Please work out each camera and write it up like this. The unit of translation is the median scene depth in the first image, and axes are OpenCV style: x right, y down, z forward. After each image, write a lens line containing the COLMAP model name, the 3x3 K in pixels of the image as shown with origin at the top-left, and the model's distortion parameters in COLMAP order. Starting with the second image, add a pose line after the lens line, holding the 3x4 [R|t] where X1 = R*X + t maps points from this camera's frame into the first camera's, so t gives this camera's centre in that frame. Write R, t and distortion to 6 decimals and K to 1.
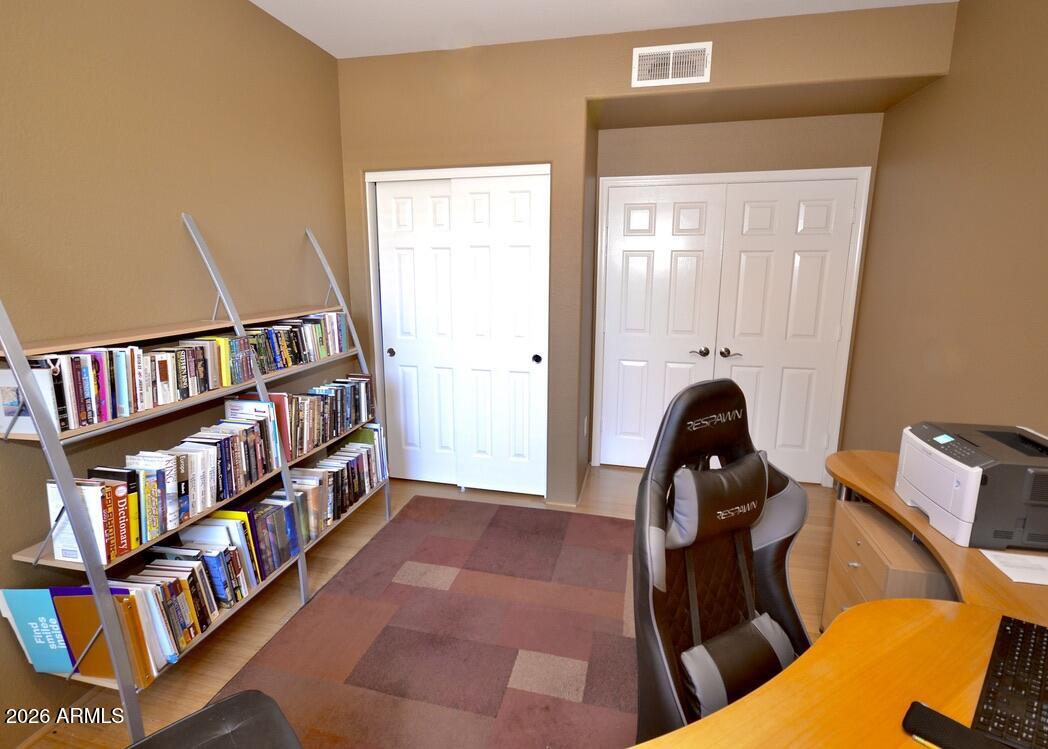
lens RADIAL K [[510.6, 0, 524.0], [0, 510.6, 374.5], [0, 0, 1]] dist [-0.000145, -0.000064]
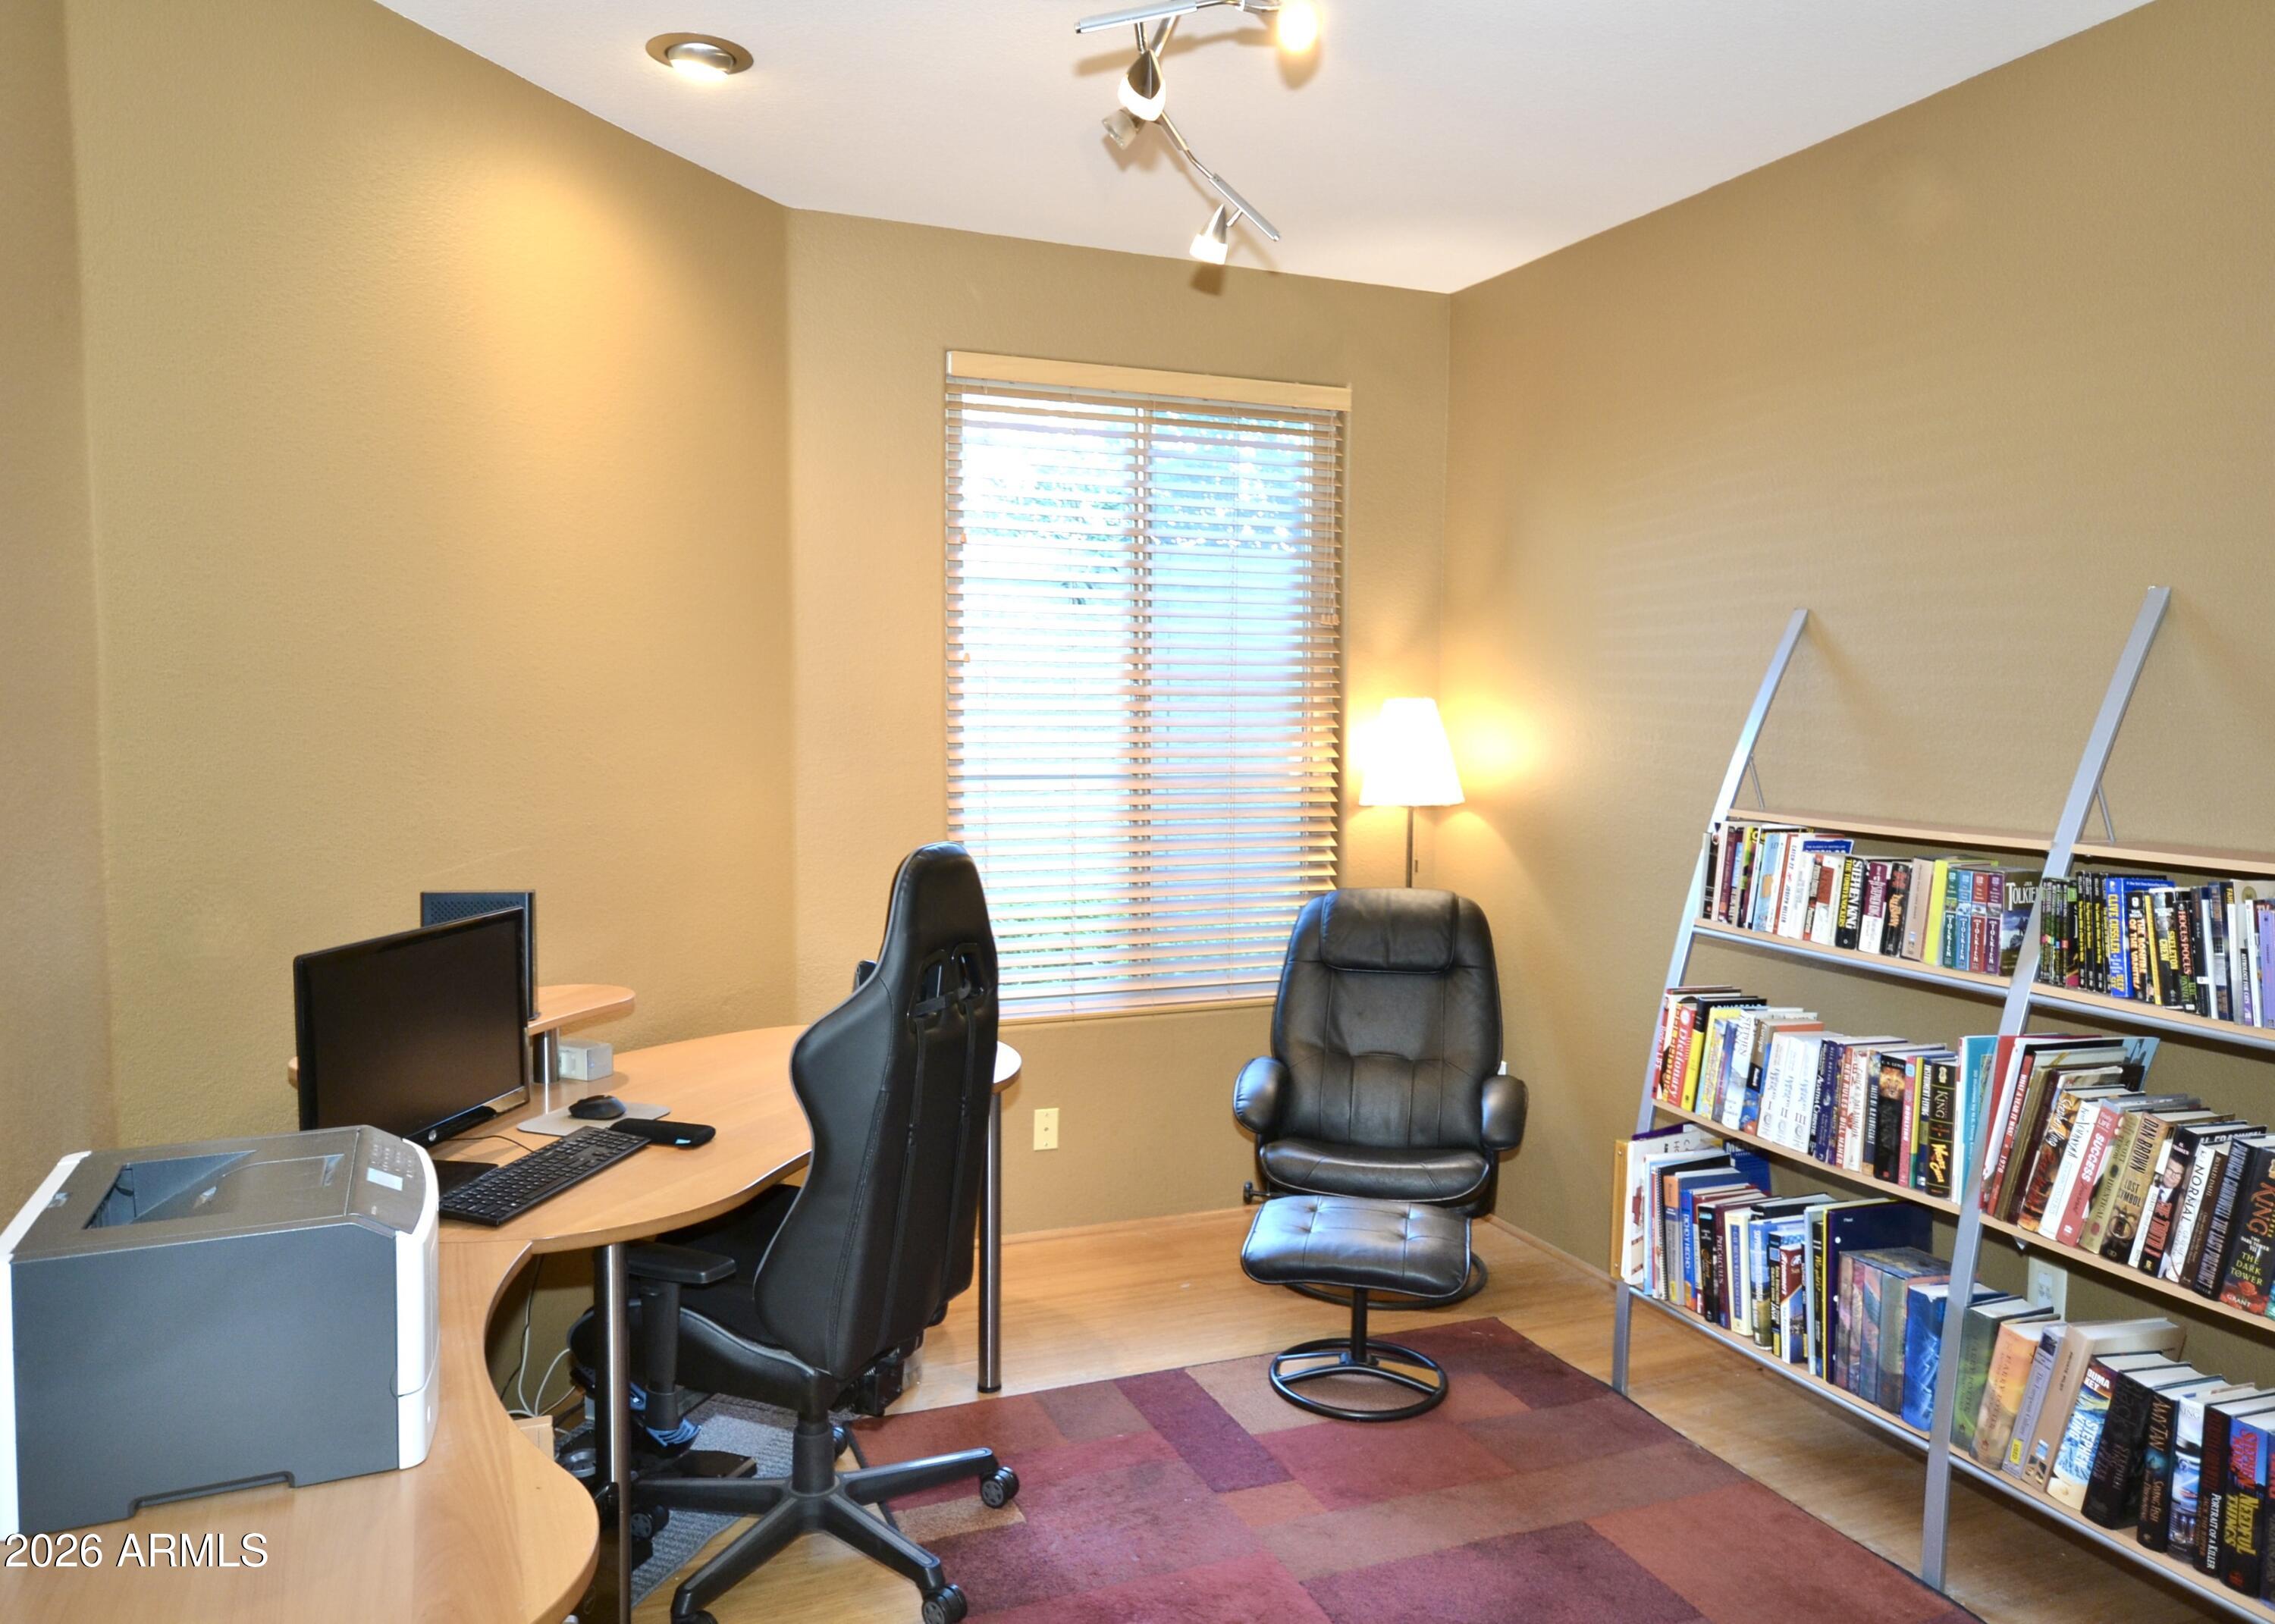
lens RADIAL K [[1628.8, 0, 1137.5], [0, 1628.8, 812.0], [0, 0, 1]] dist [0.000924, 0.000313]
pose [[-0.810906, 0.038618, -0.583901, 0.912606], [-0.129685, 0.961148, 0.243672, -0.401368], [0.570626, 0.273318, -0.774392, 1.819557]]
